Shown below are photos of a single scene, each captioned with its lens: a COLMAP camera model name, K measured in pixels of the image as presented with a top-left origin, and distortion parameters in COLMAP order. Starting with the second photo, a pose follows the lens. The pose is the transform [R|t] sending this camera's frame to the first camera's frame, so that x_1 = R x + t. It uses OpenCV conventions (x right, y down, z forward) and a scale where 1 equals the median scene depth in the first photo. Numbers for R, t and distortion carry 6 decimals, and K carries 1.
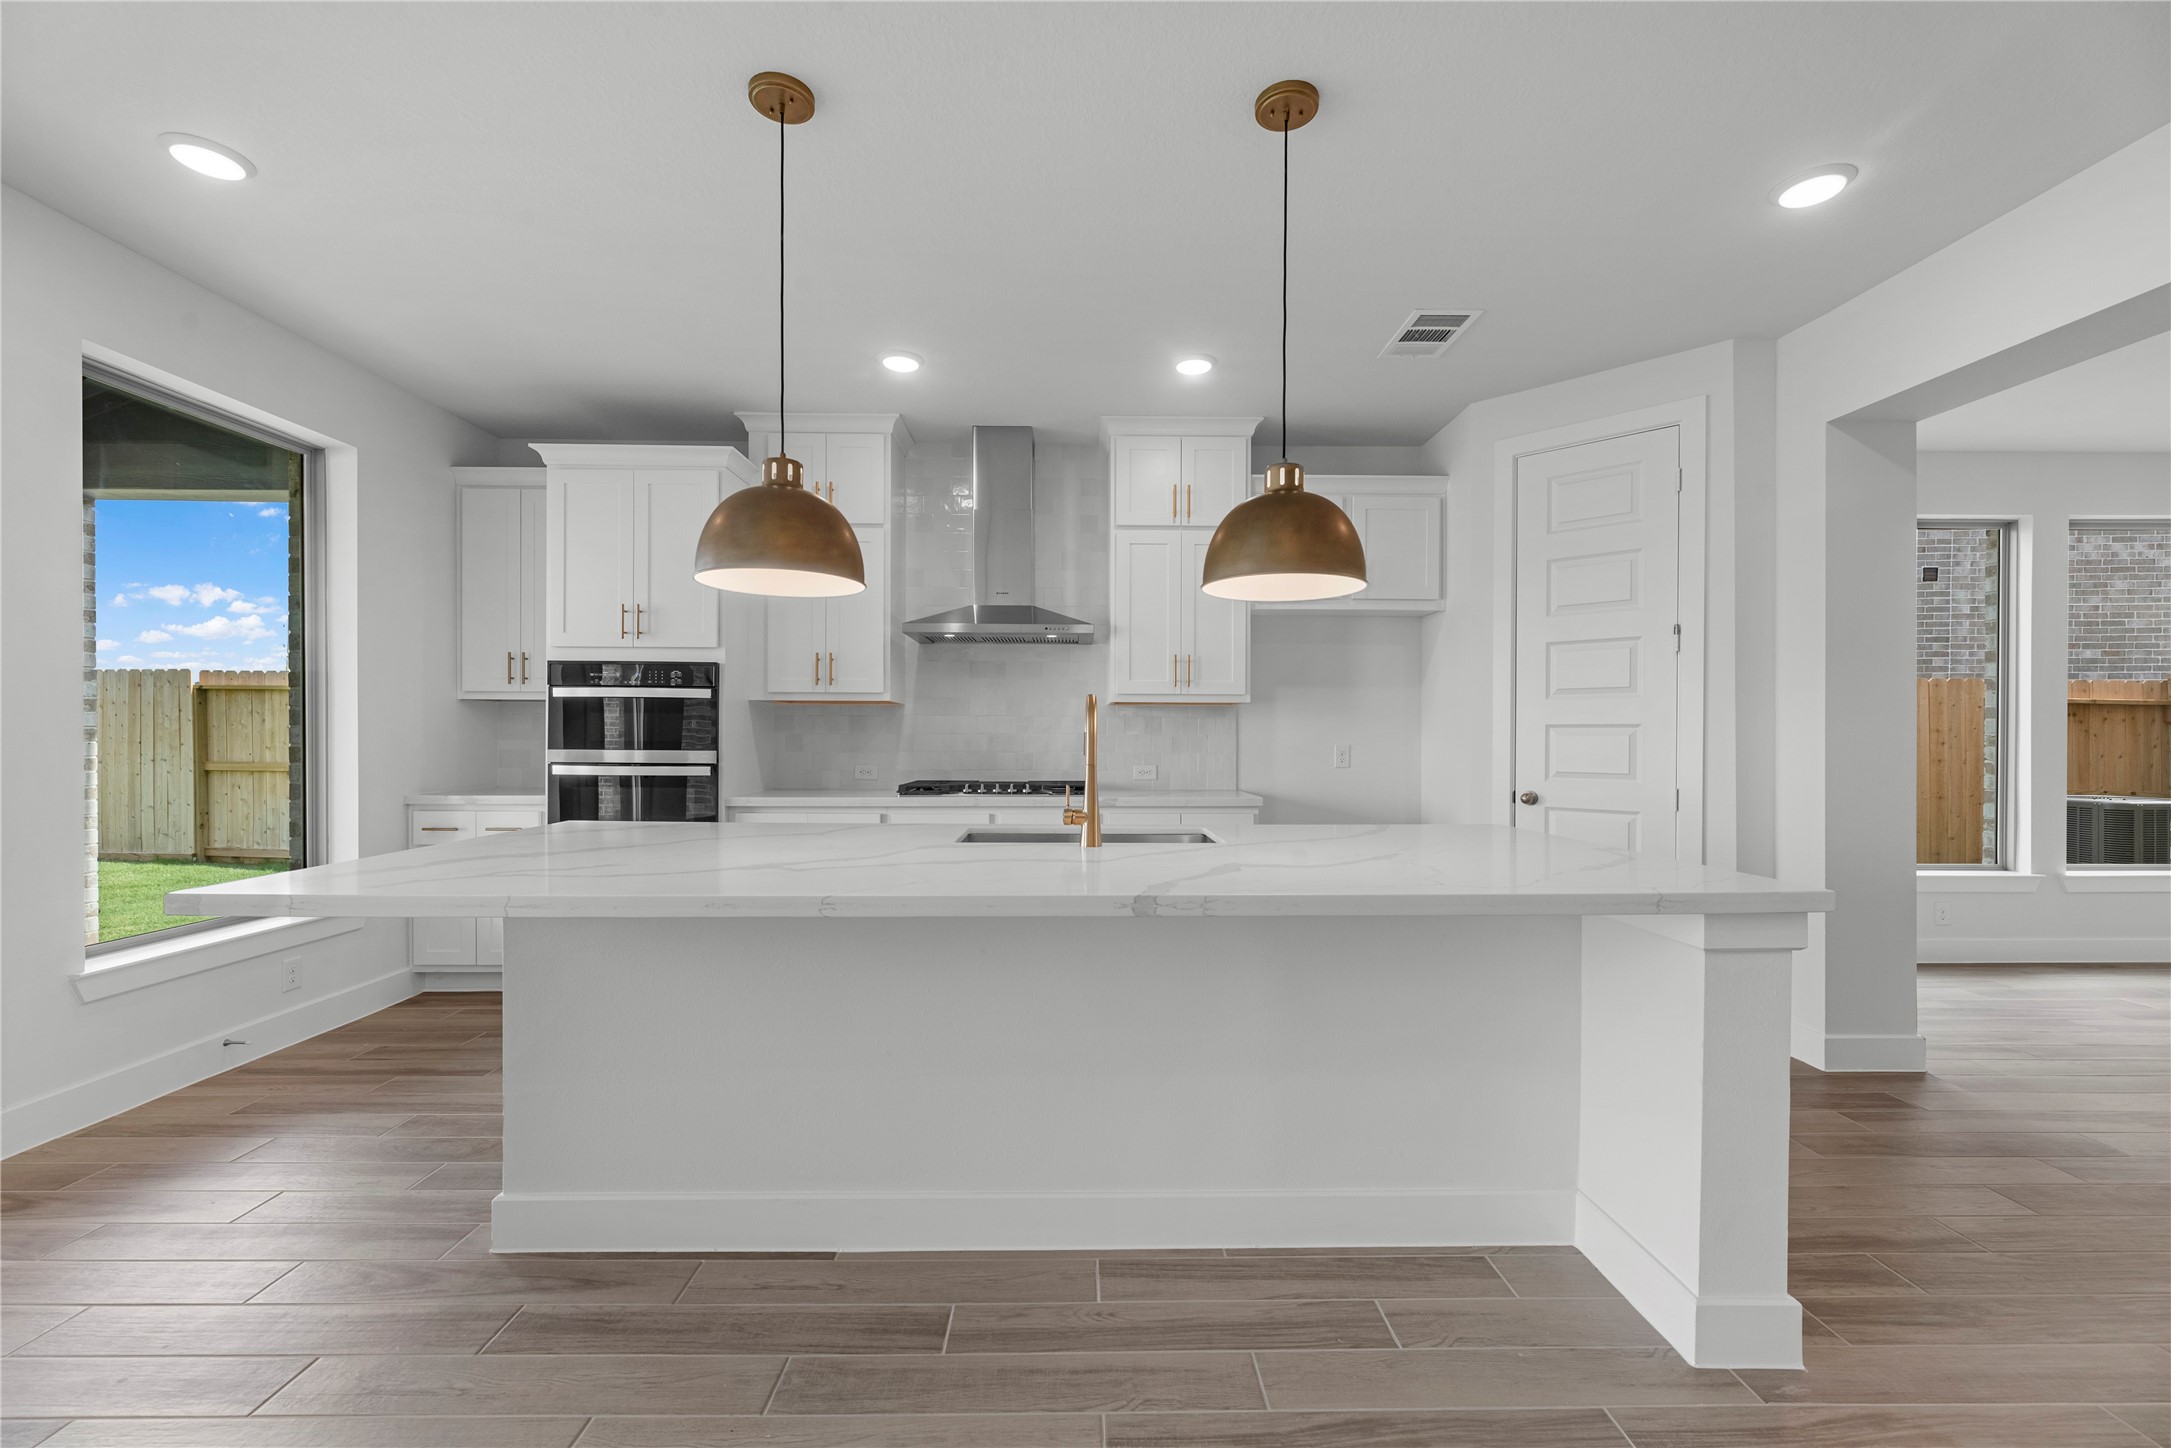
lens RADIAL K [[887.1, 0, 1082.1], [0, 887.1, 740.9], [0, 0, 1]] dist [-0.001387, -0.000129]
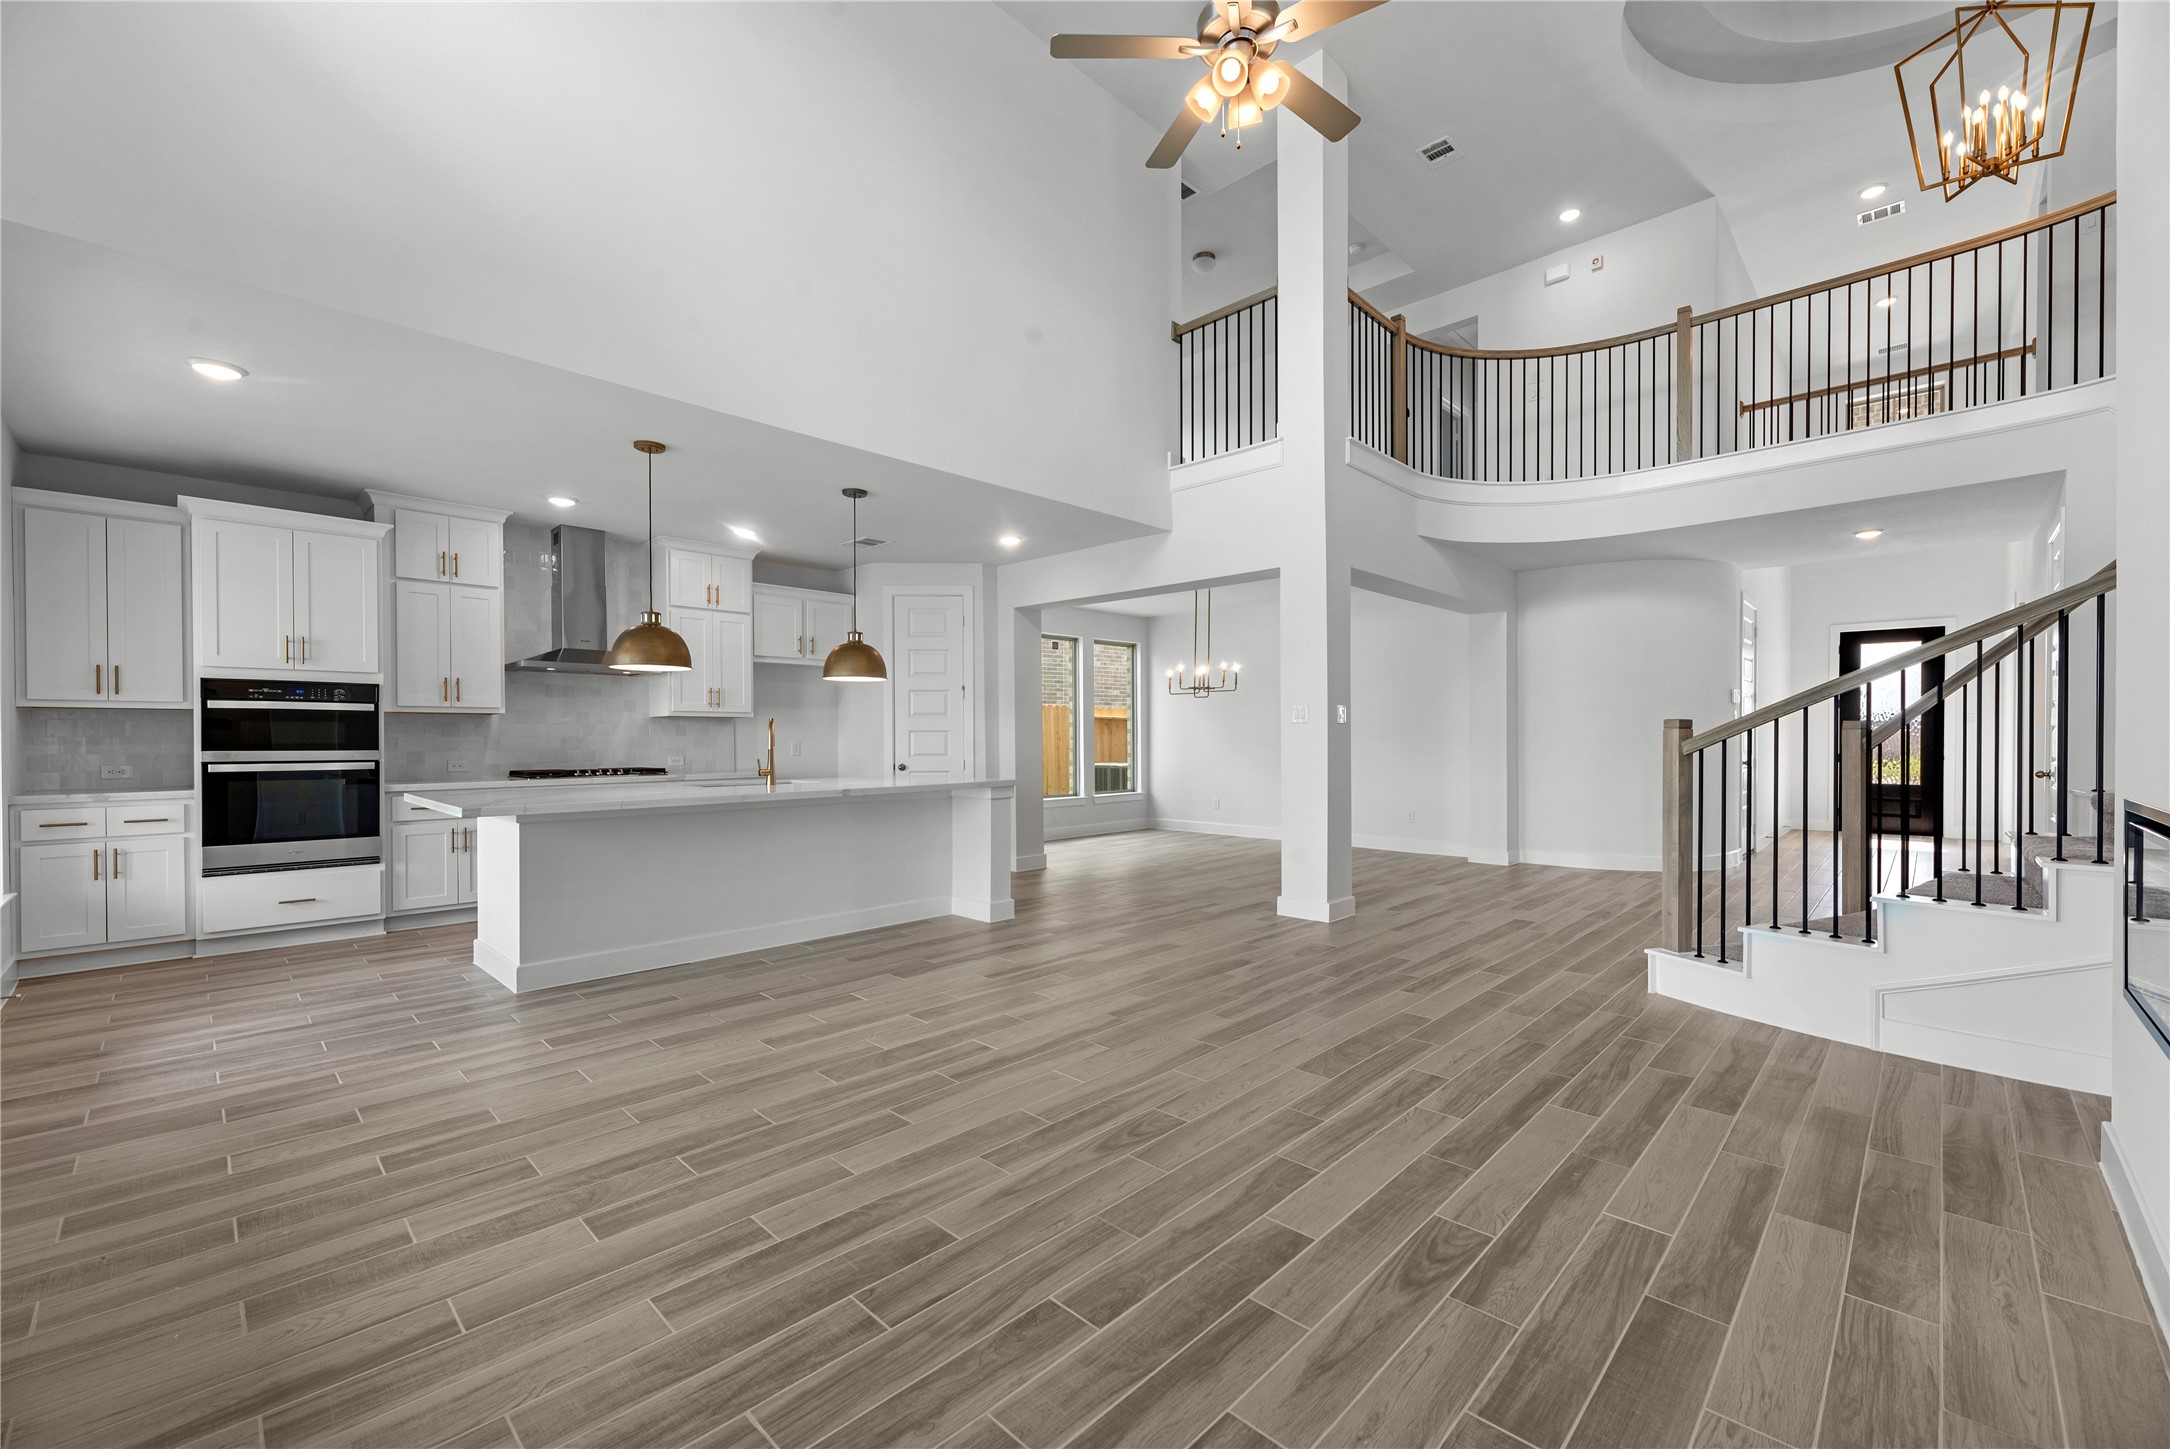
lens RADIAL K [[886.7, 0, 1084.7], [0, 886.7, 737.0], [0, 0, 1]] dist [-0.001387, -0.000129]
pose [[0.707604, -0.004942, 0.706592, -0.603541], [0.006990, 0.999976, -0.000006, -0.001602], [-0.706575, 0.004943, 0.707621, -0.695889]]
